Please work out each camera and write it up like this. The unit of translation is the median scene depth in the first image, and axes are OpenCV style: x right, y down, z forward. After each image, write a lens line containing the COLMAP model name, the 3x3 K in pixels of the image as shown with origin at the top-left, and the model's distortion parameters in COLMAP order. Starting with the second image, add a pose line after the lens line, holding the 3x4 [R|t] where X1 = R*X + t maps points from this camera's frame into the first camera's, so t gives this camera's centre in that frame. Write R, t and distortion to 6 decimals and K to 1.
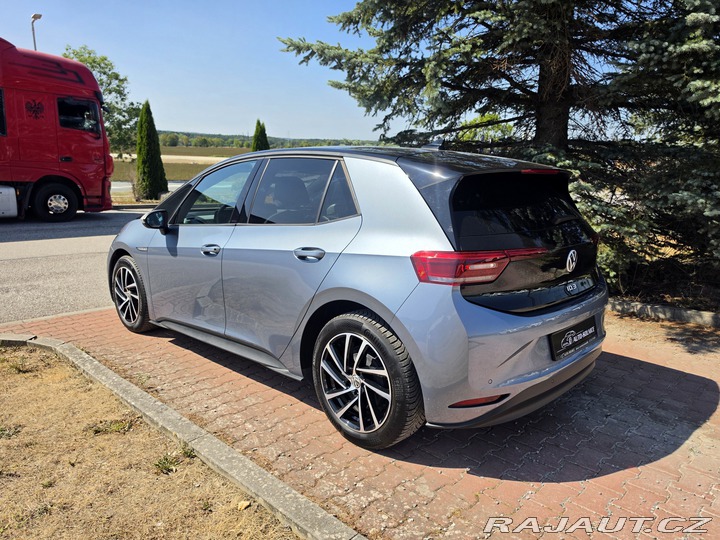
lens RADIAL K [[492.7, 0, 360.0], [0, 492.7, 270.0], [0, 0, 1]] dist [-0.000454, 0.000443]
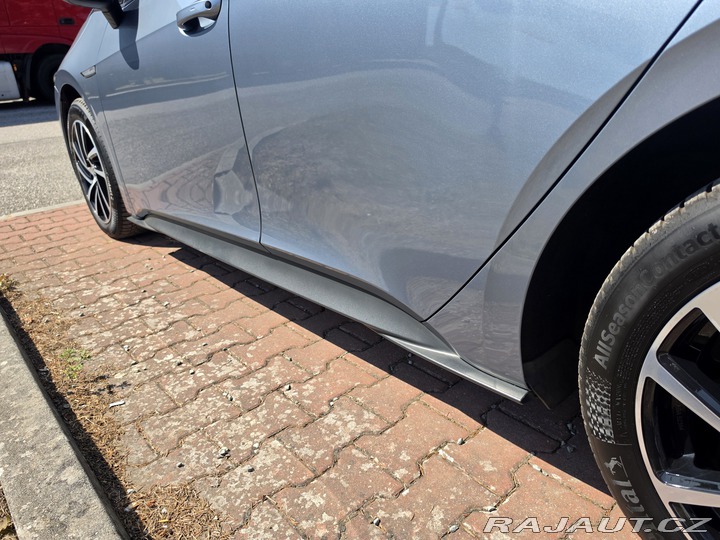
lens RADIAL K [[491.6, 0, 360.0], [0, 491.6, 270.0], [0, 0, 1]] dist [0.038329, -0.081758]
pose [[0.993689, -0.029892, -0.108112, -0.122288], [0.053226, 0.974071, 0.219893, 0.054163], [0.098735, -0.224260, 0.969515, 0.491886]]
